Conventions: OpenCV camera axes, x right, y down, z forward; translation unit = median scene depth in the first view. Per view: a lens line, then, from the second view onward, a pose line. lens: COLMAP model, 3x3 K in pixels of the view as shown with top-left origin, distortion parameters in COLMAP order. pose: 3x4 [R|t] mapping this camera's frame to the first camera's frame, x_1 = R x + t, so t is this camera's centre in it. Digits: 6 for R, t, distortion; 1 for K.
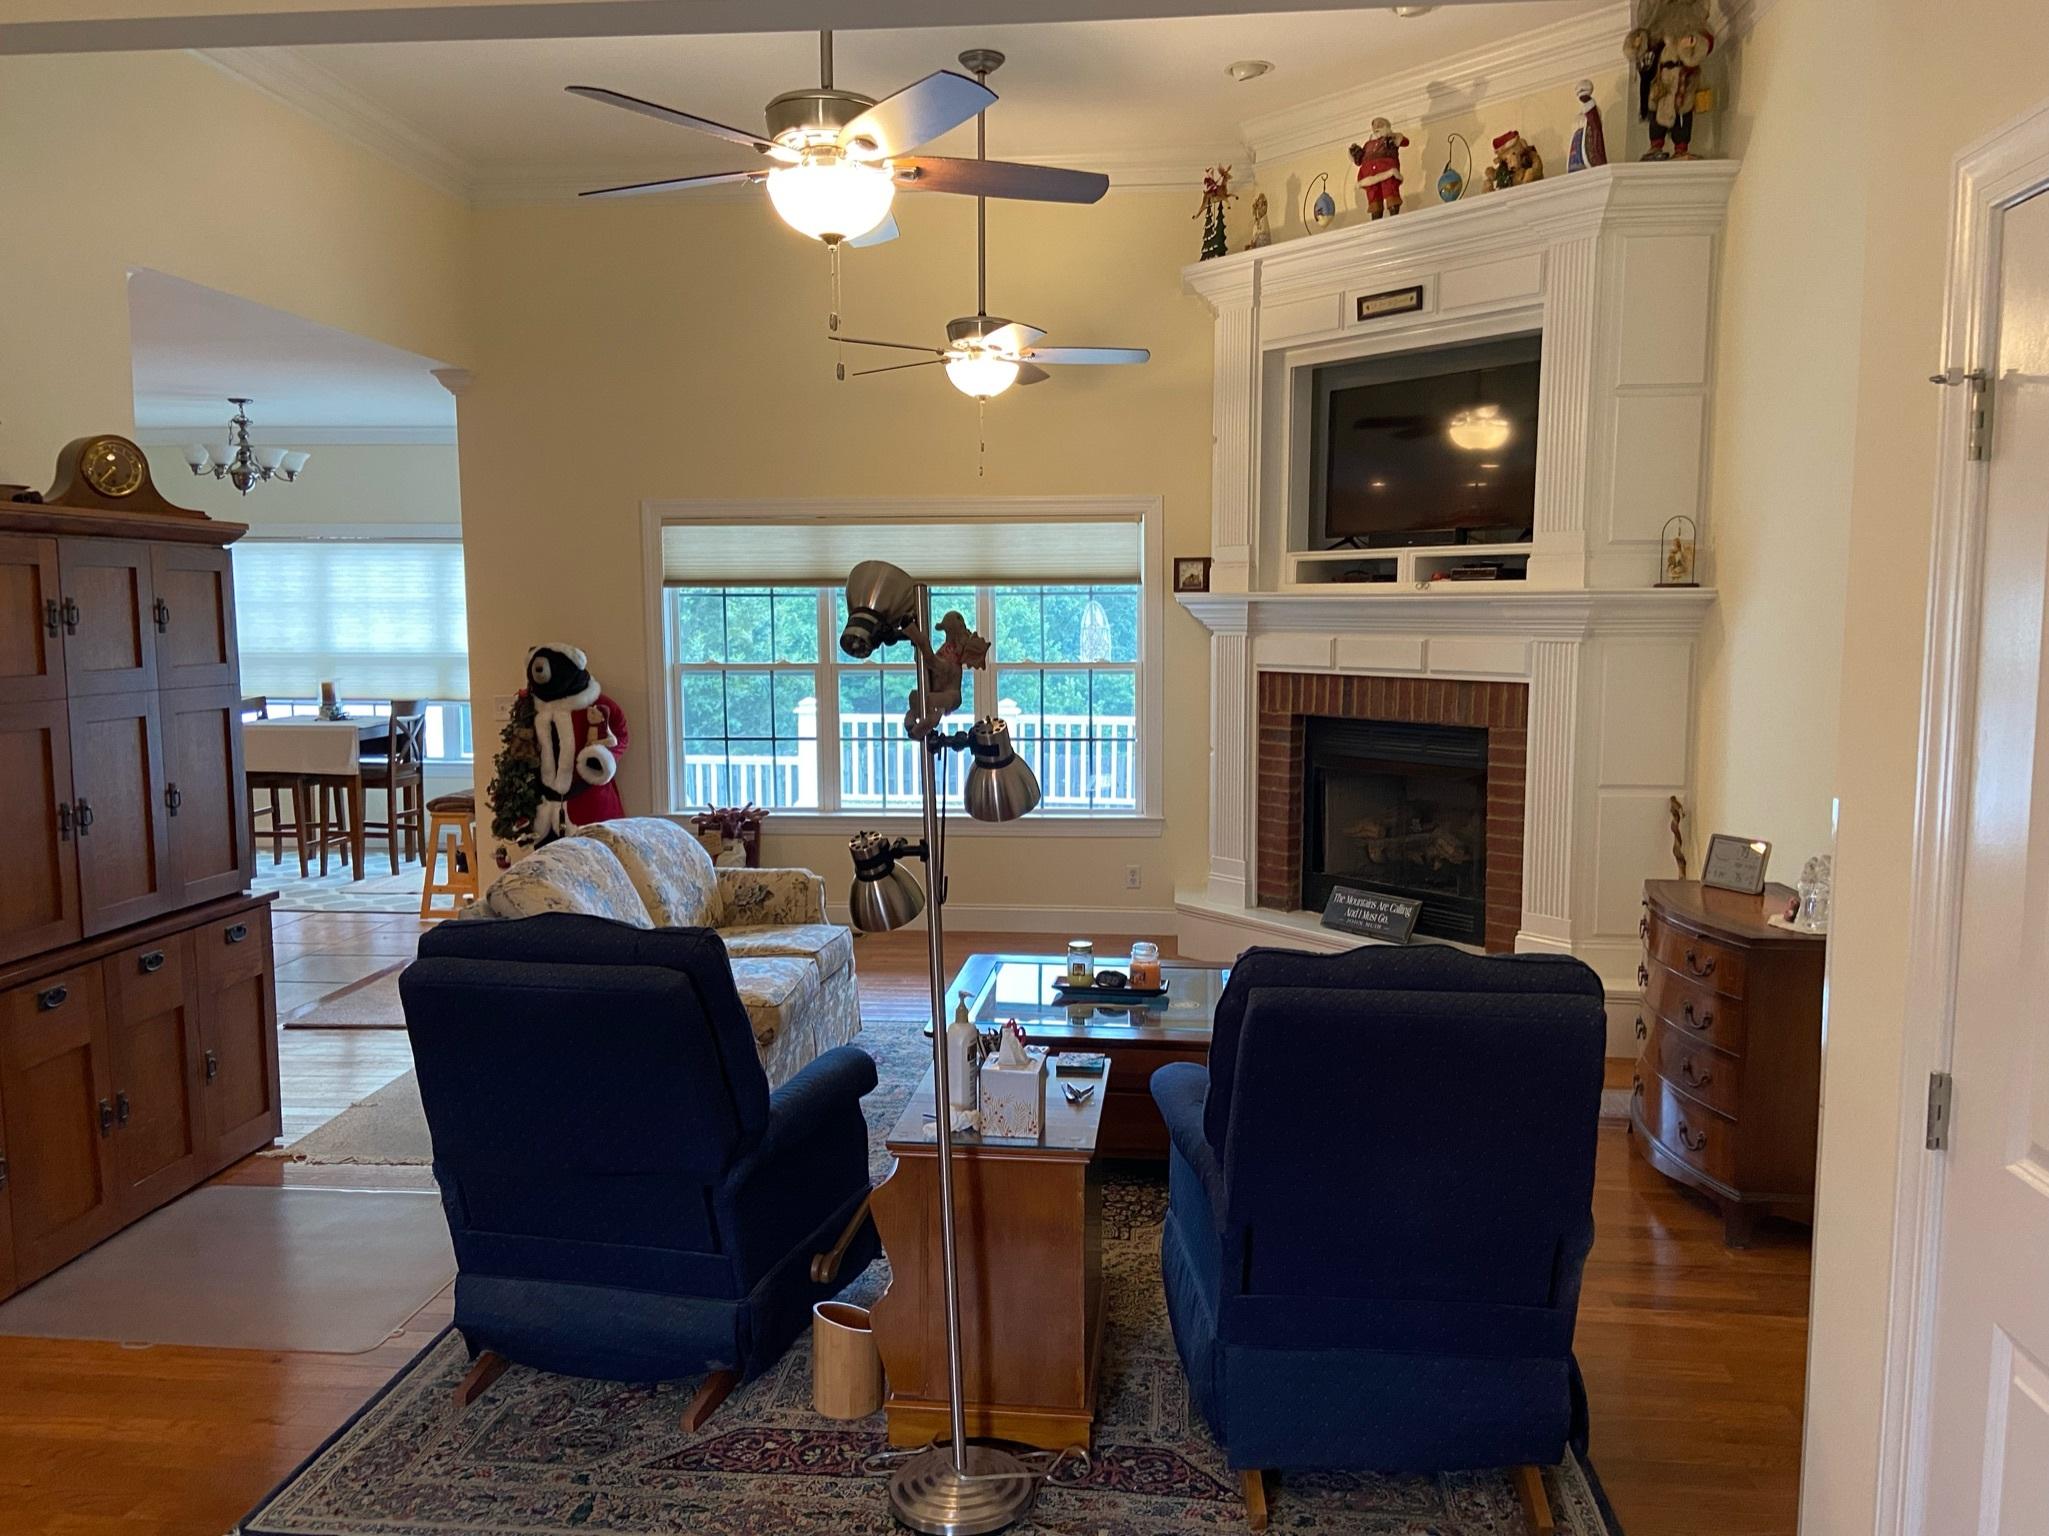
lens RADIAL K [[1540.7, 0, 1031.0], [0, 1540.7, 762.8], [0, 0, 1]] dist [0.111371, -0.128436]
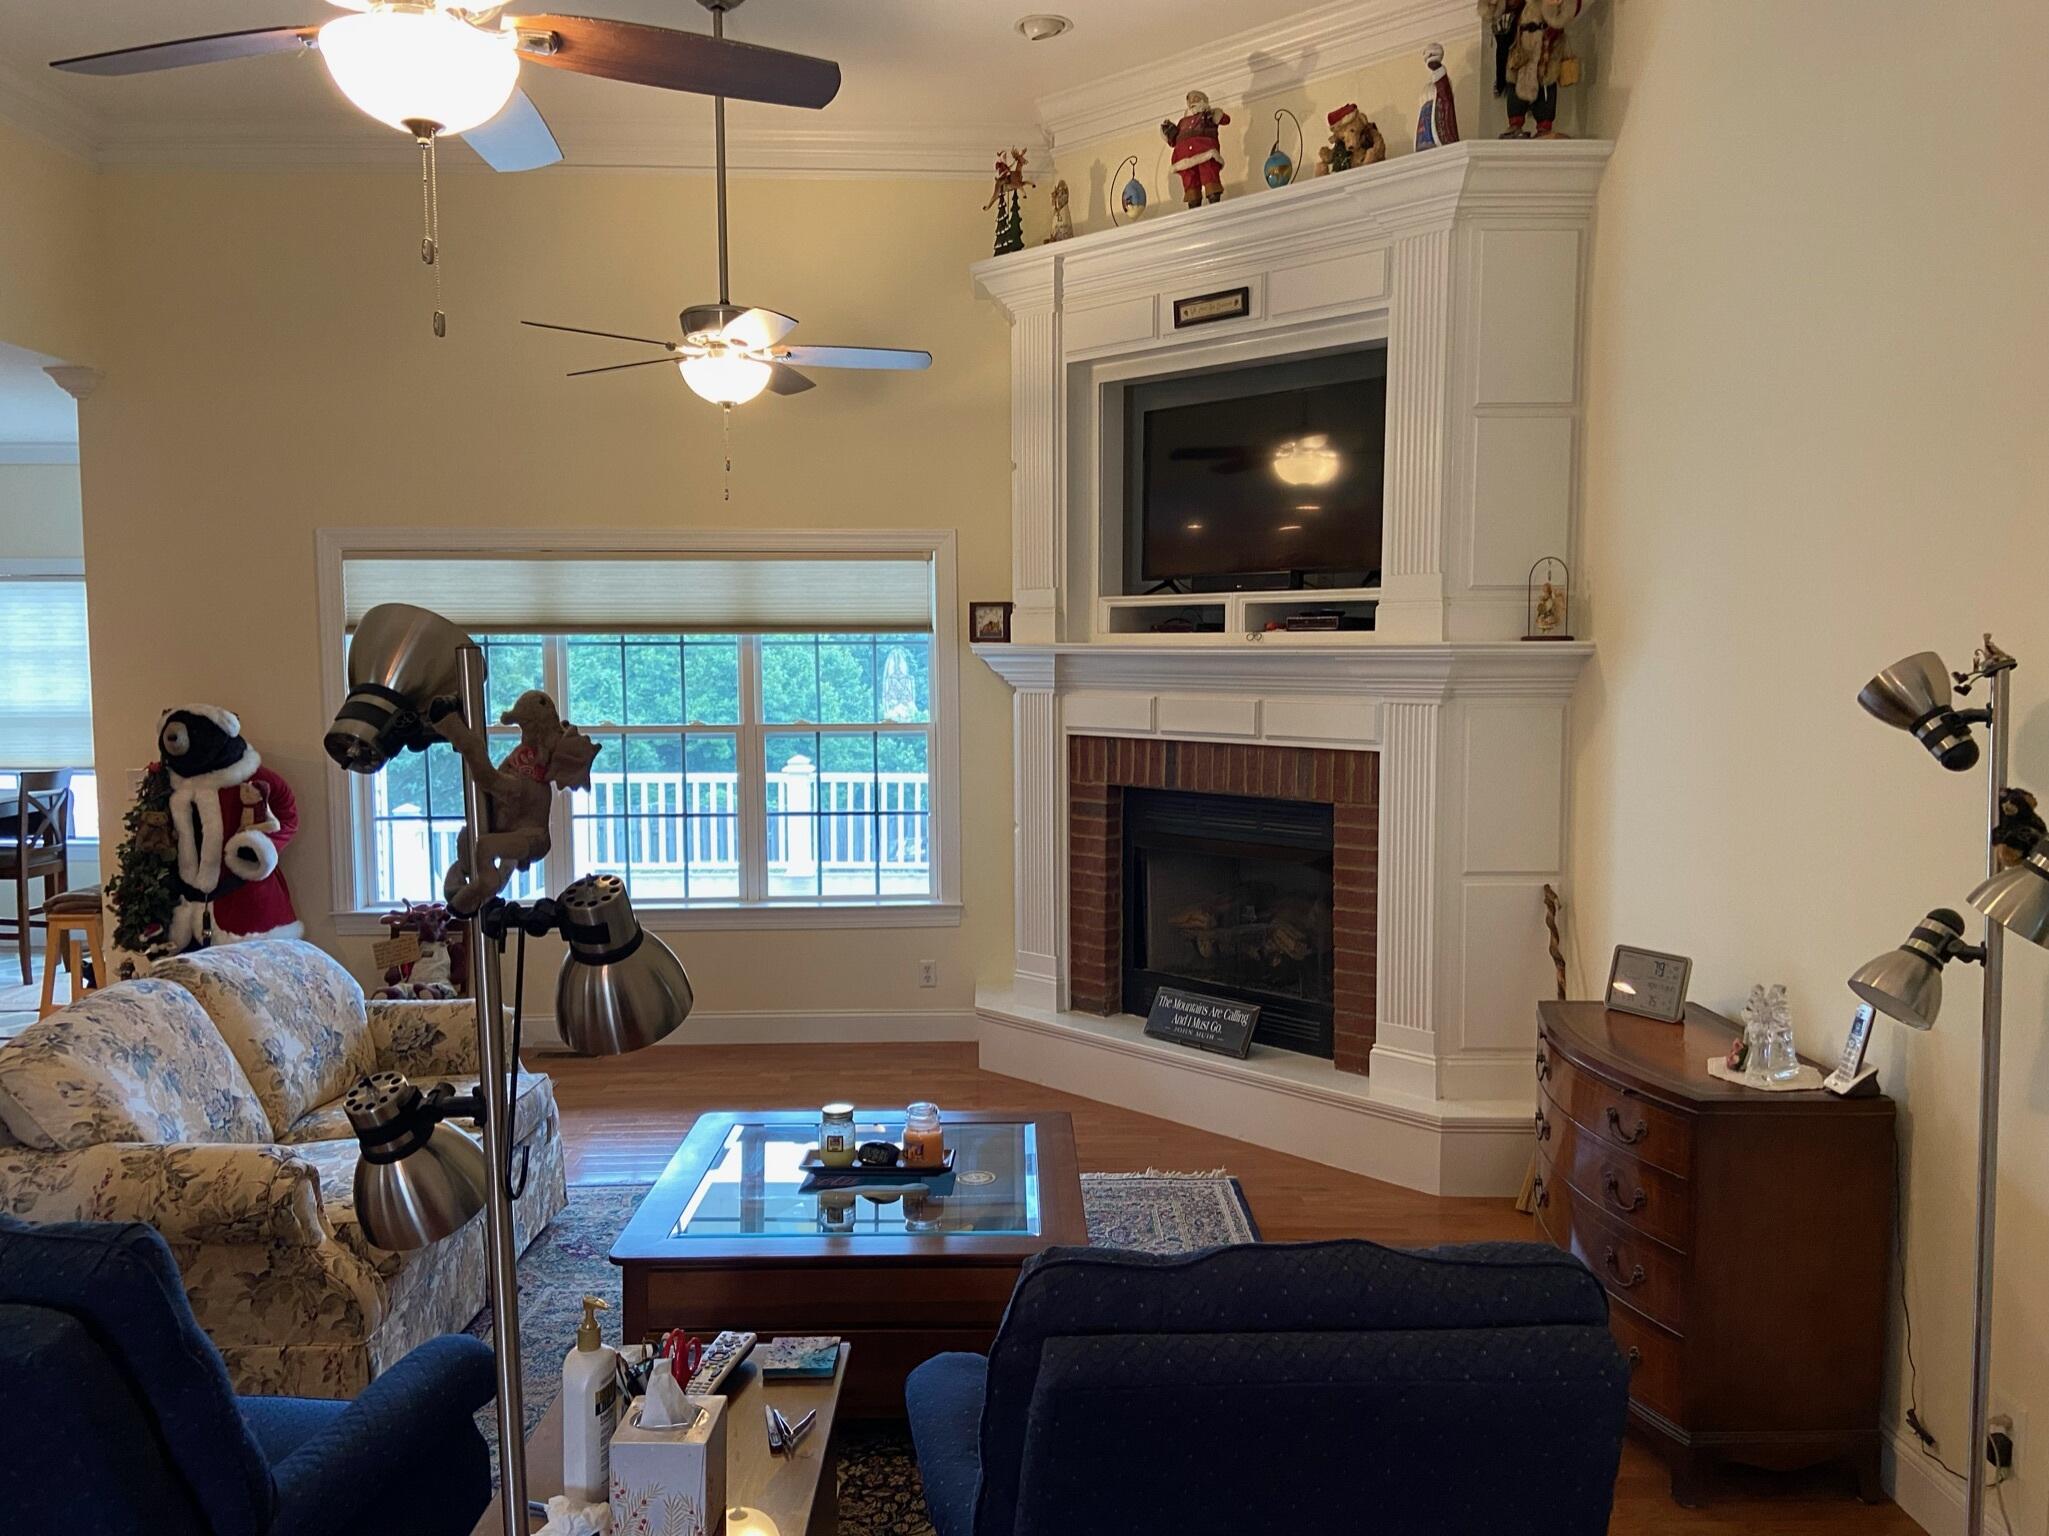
lens RADIAL K [[1540.7, 0, 1039.5], [0, 1540.7, 768.3], [0, 0, 1]] dist [0.111371, -0.128436]
pose [[0.992343, -0.009831, 0.123121, 0.029119], [0.012838, 0.999638, -0.023657, -0.023167], [-0.122844, 0.025057, 0.992110, 0.172980]]
